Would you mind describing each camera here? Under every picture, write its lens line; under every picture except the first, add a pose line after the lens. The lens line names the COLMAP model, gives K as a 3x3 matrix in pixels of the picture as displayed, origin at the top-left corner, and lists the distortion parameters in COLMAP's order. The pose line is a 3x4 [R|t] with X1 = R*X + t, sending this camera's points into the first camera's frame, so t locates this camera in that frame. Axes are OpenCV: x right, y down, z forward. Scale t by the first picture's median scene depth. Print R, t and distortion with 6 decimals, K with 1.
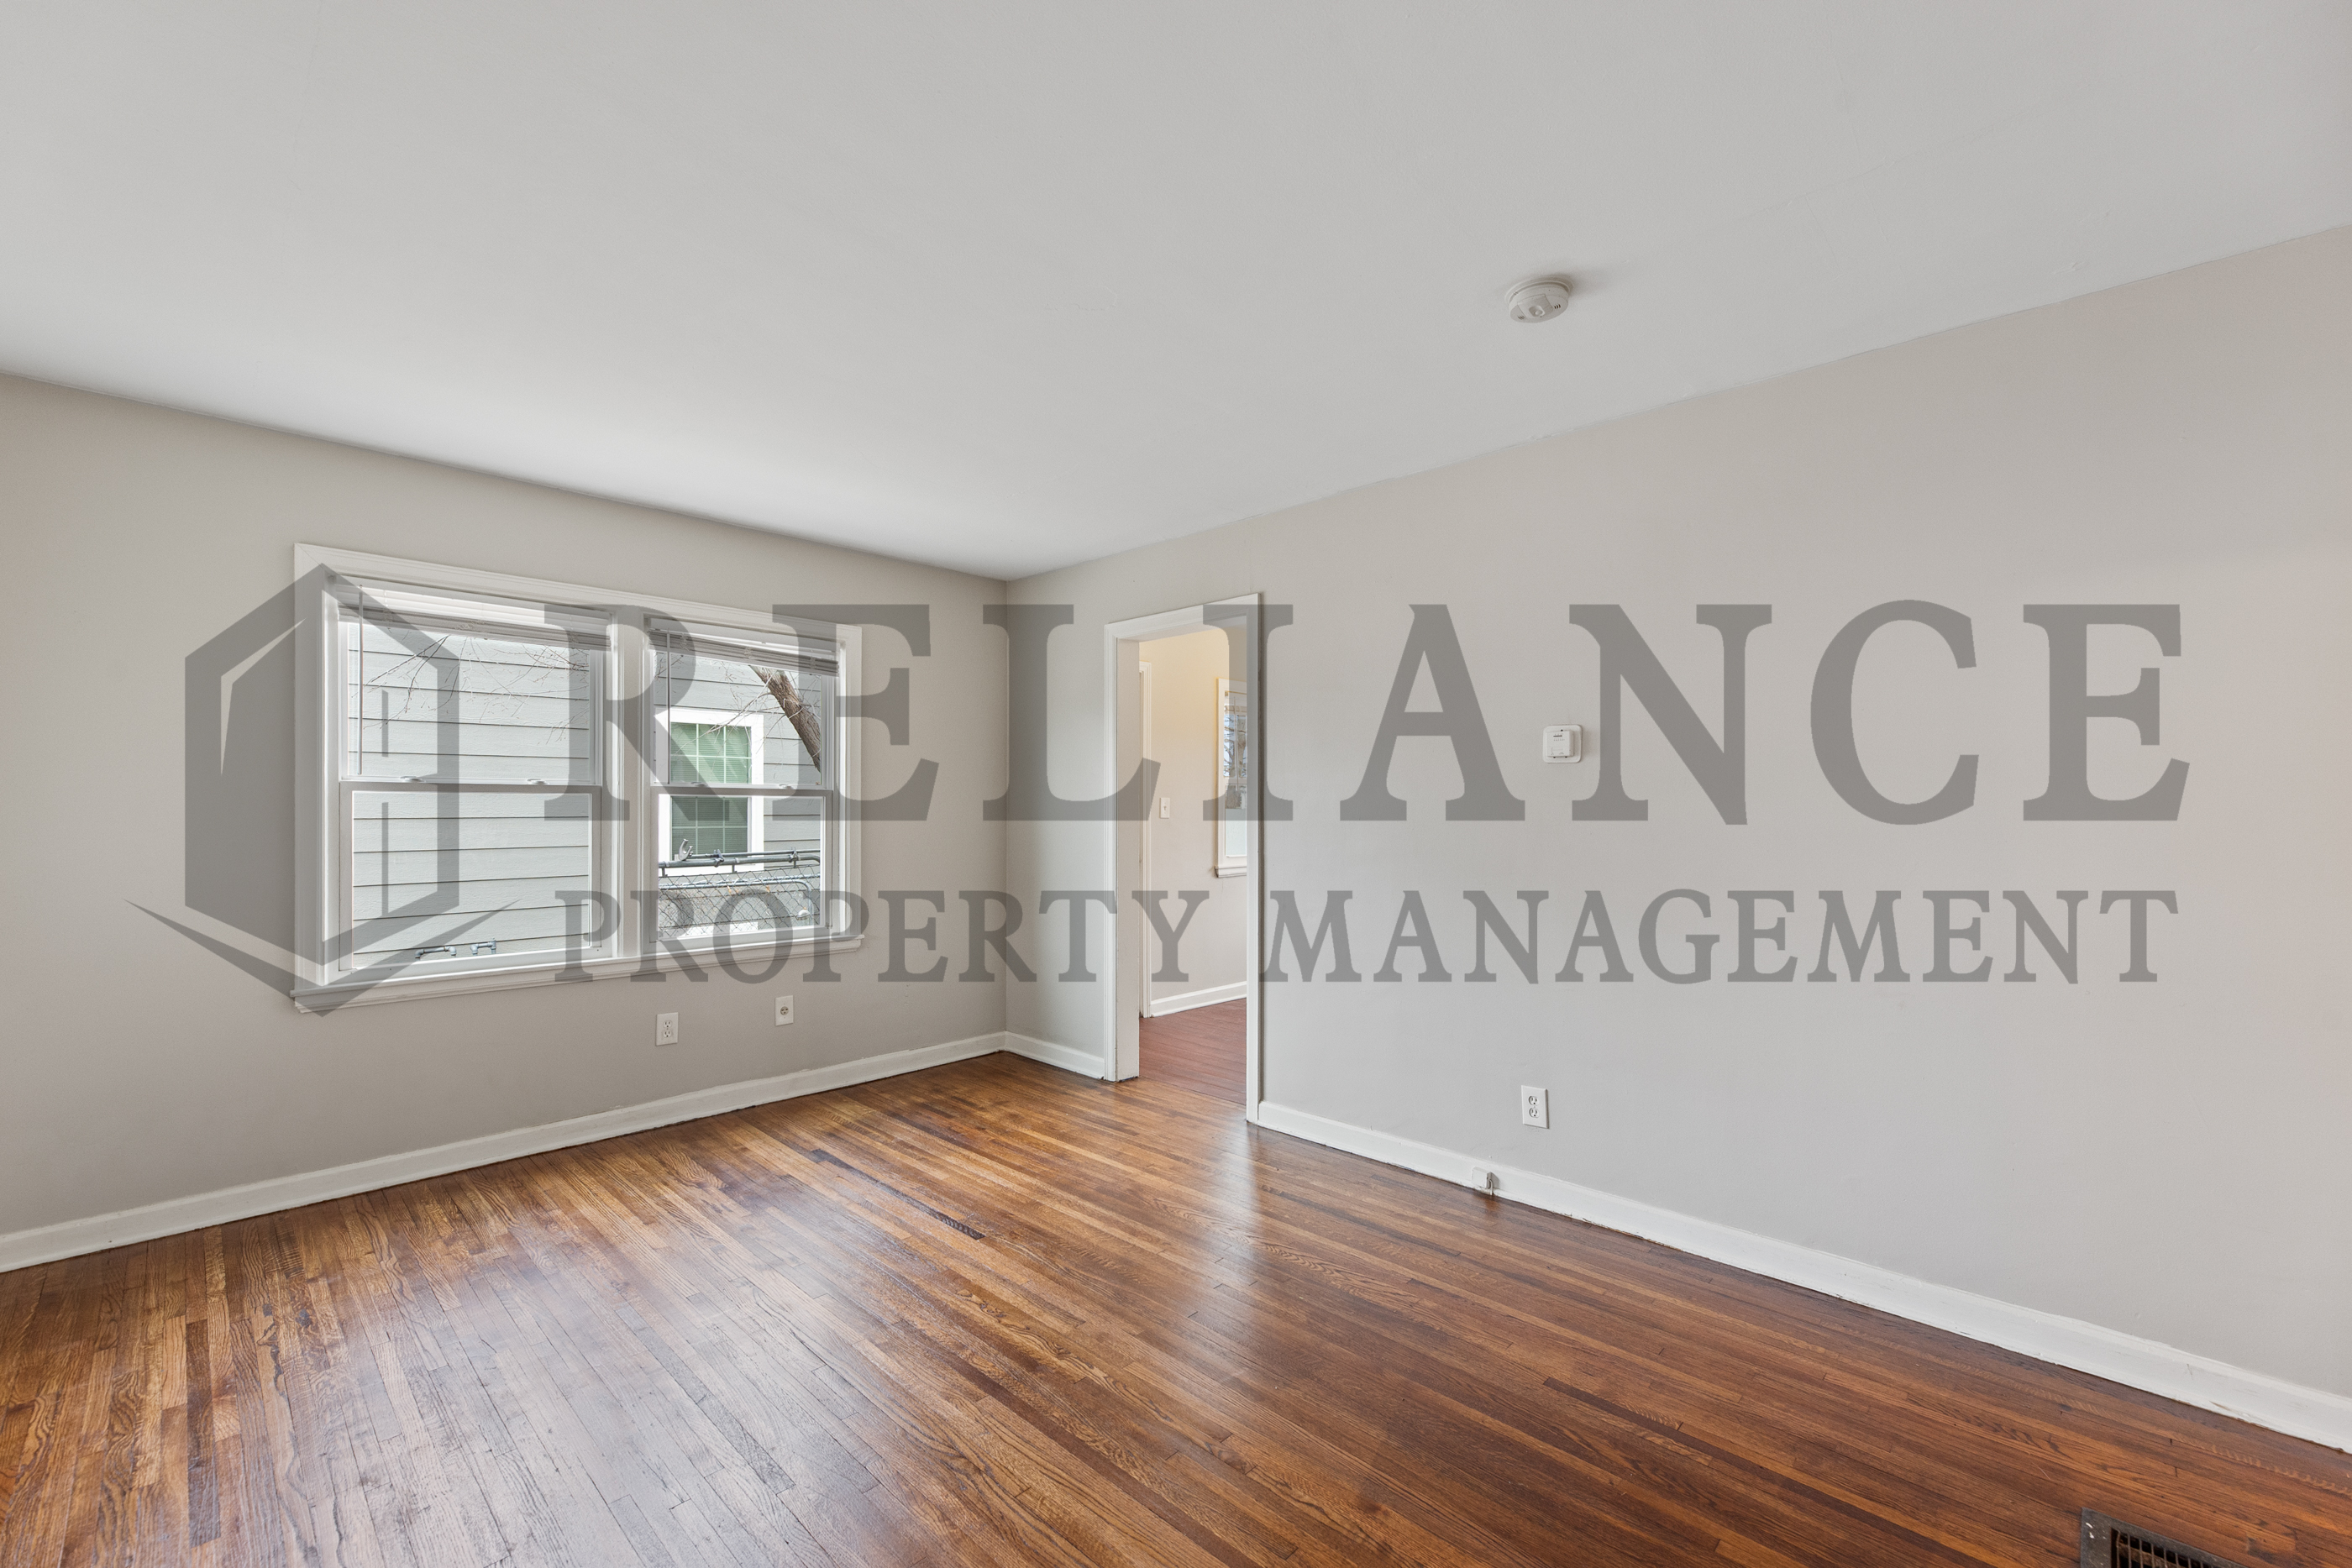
lens RADIAL K [[974.0, 0, 1176.0], [0, 974.0, 797.5], [0, 0, 1]] dist [-0.001420, -0.000201]
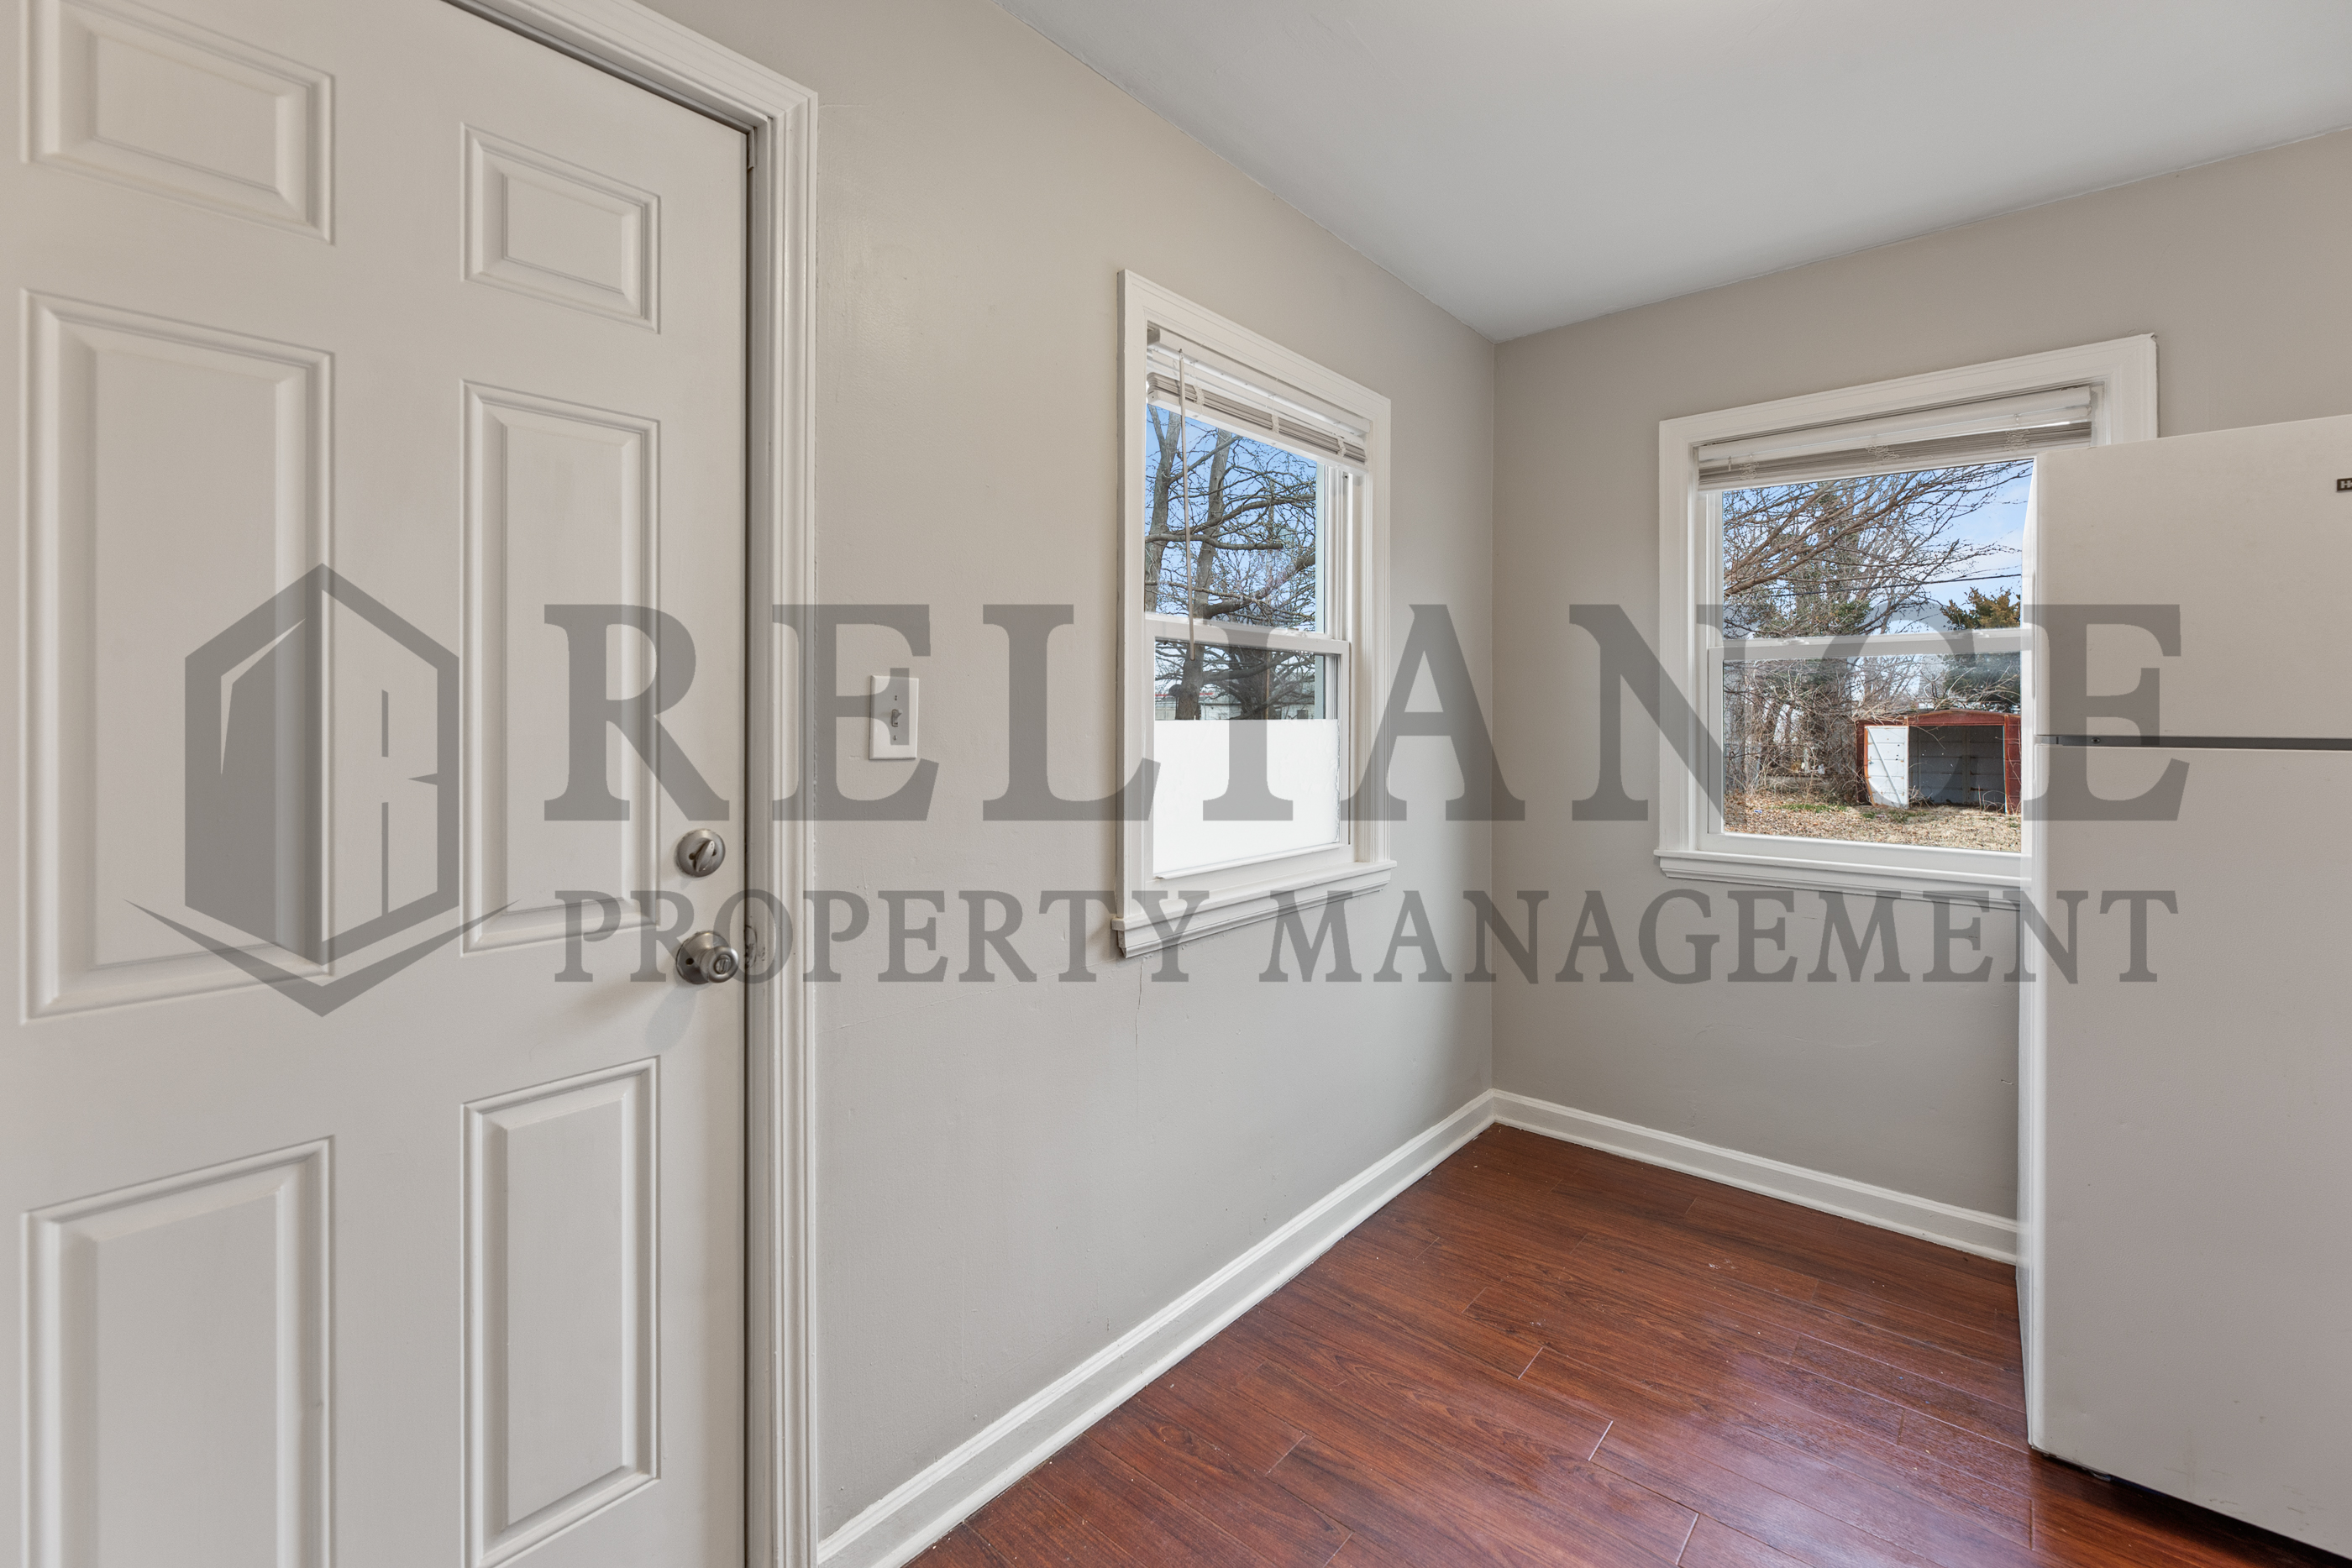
lens RADIAL K [[974.0, 0, 1176.0], [0, 974.0, 797.5], [0, 0, 1]] dist [-0.001420, -0.000201]
pose [[1.000000, -0.000278, -0.000861, 0.873880], [0.000278, 1.000000, -0.000137, 0.000053], [0.000861, 0.000137, 1.000000, -0.001864]]
